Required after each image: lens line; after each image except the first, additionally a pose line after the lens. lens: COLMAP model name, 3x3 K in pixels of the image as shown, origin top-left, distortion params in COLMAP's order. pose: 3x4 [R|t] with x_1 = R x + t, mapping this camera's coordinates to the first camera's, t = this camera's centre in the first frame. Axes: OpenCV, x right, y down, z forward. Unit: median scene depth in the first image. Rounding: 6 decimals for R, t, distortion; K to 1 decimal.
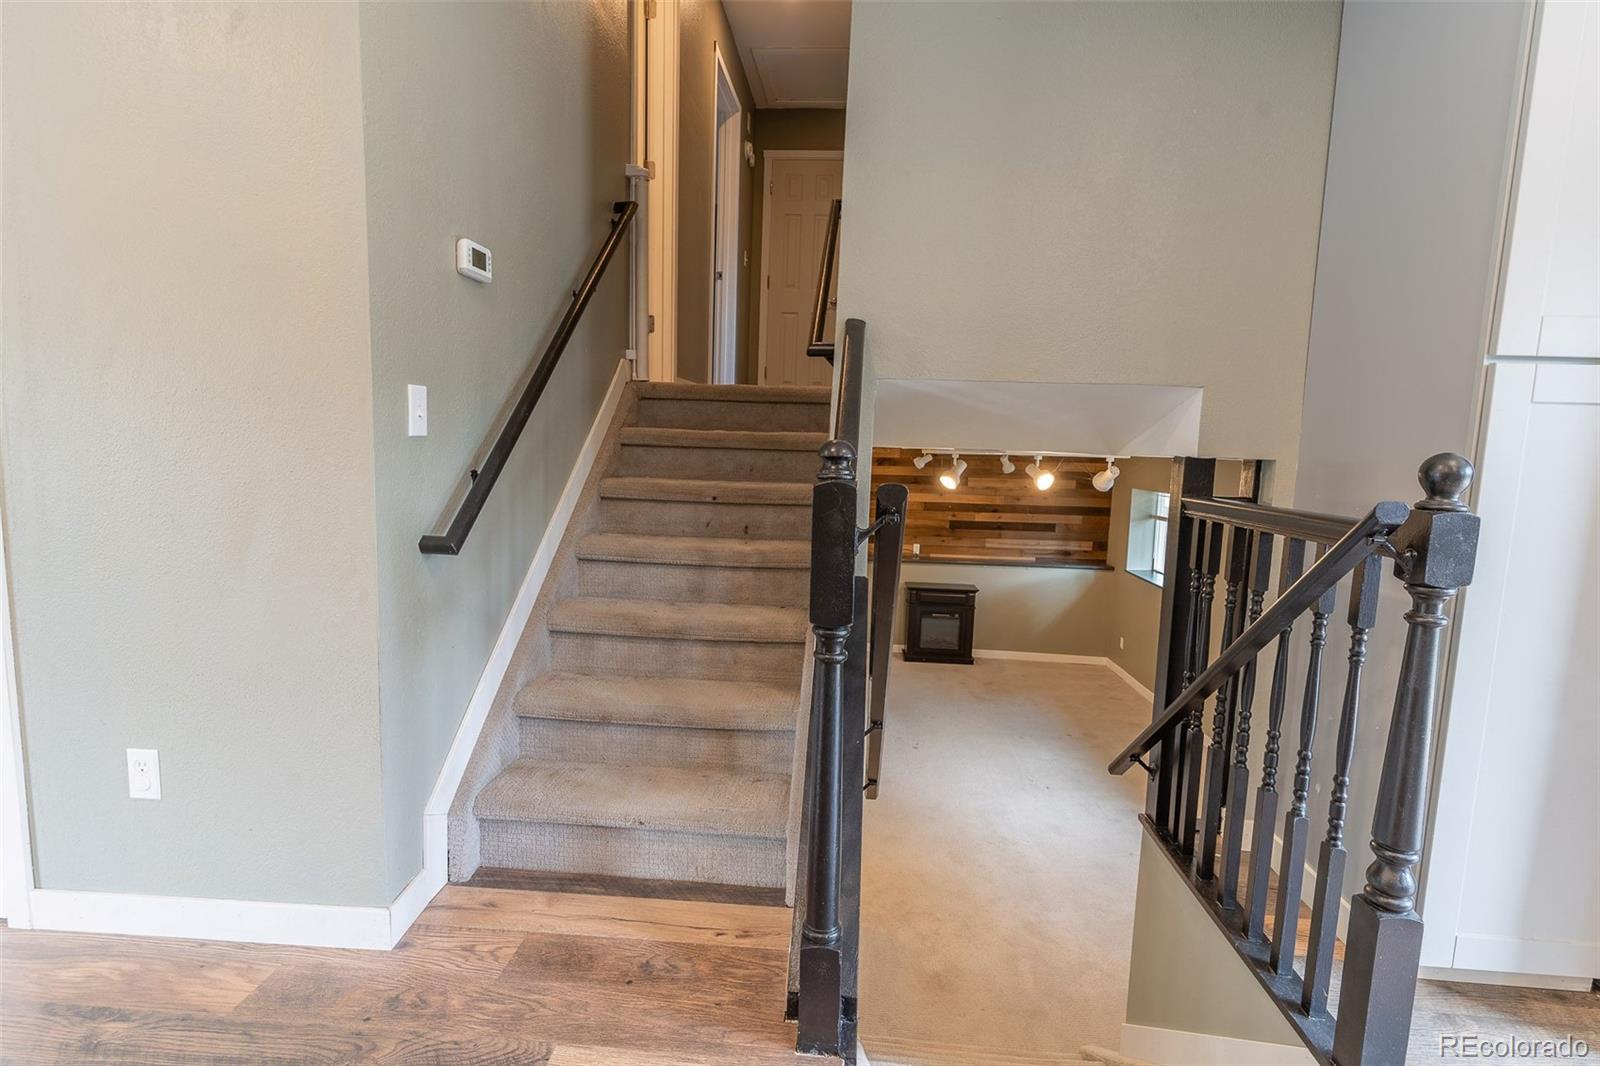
lens RADIAL K [[783.8, 0, 798.7], [0, 783.8, 534.1], [0, 0, 1]] dist [0.001992, -0.000262]
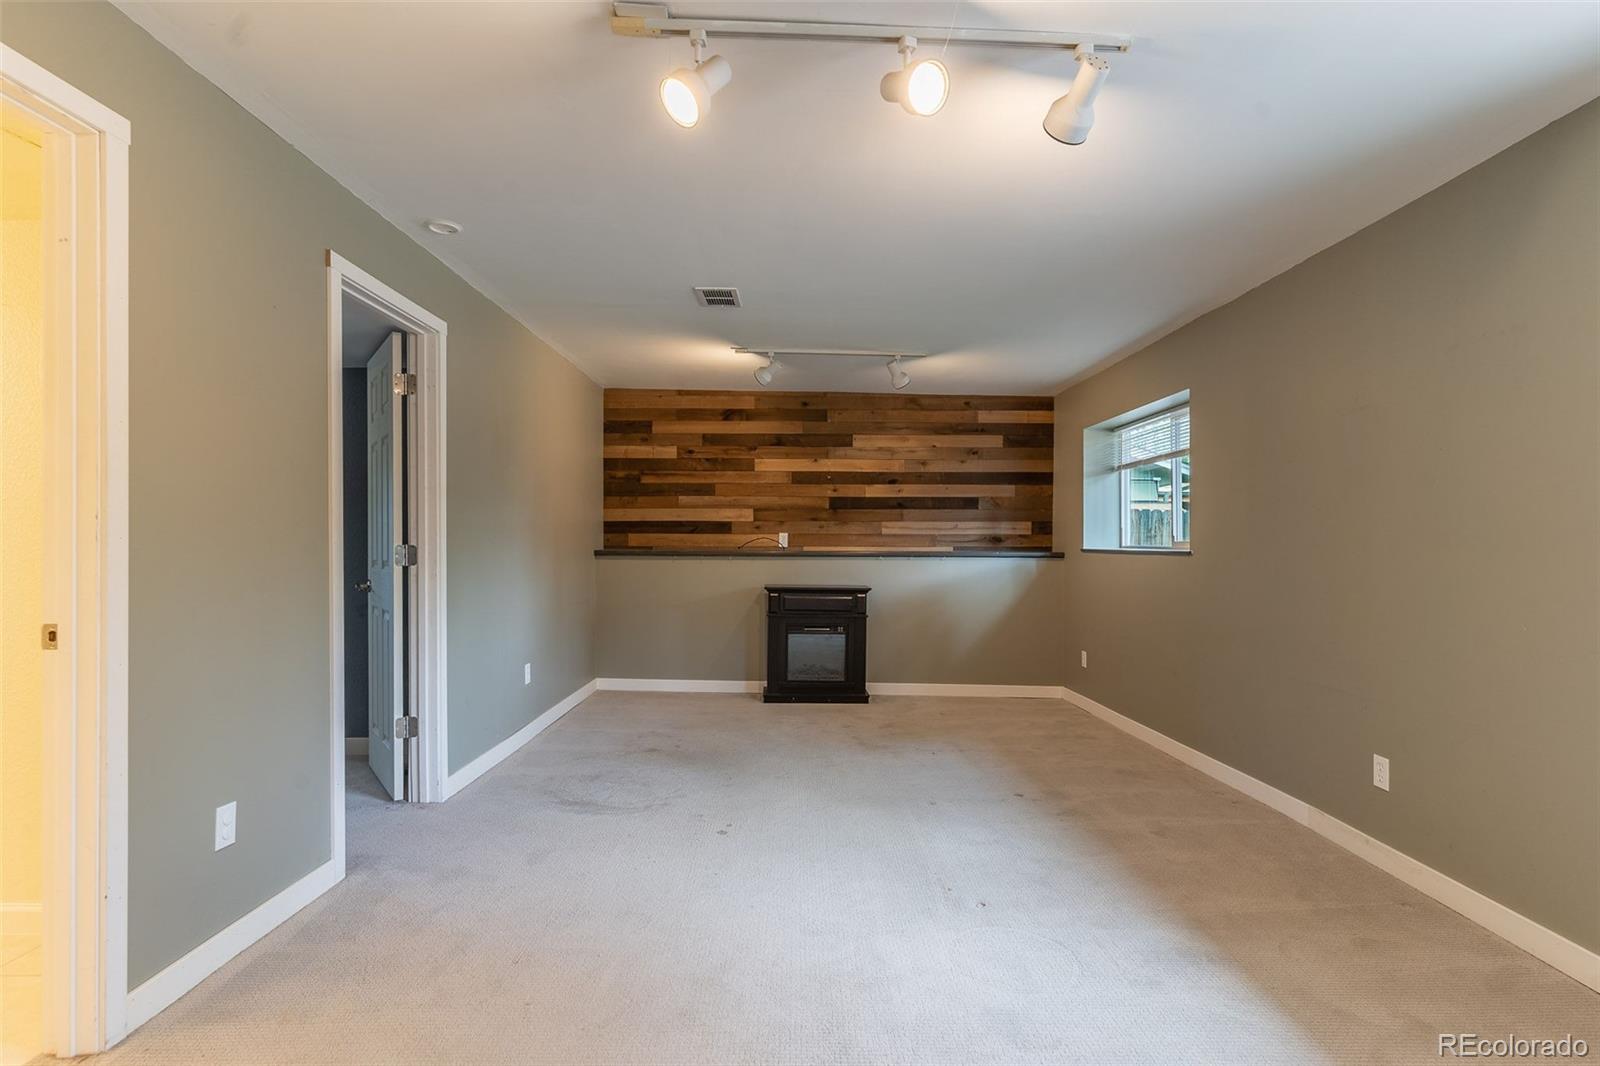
lens RADIAL K [[783.8, 0, 803.5], [0, 783.8, 535.8], [0, 0, 1]] dist [0.001992, -0.000262]
pose [[0.995618, -0.021184, 0.091088, 0.107167], [0.031677, 0.992821, -0.115341, 0.097155], [-0.087990, 0.117721, 0.989141, 0.323781]]
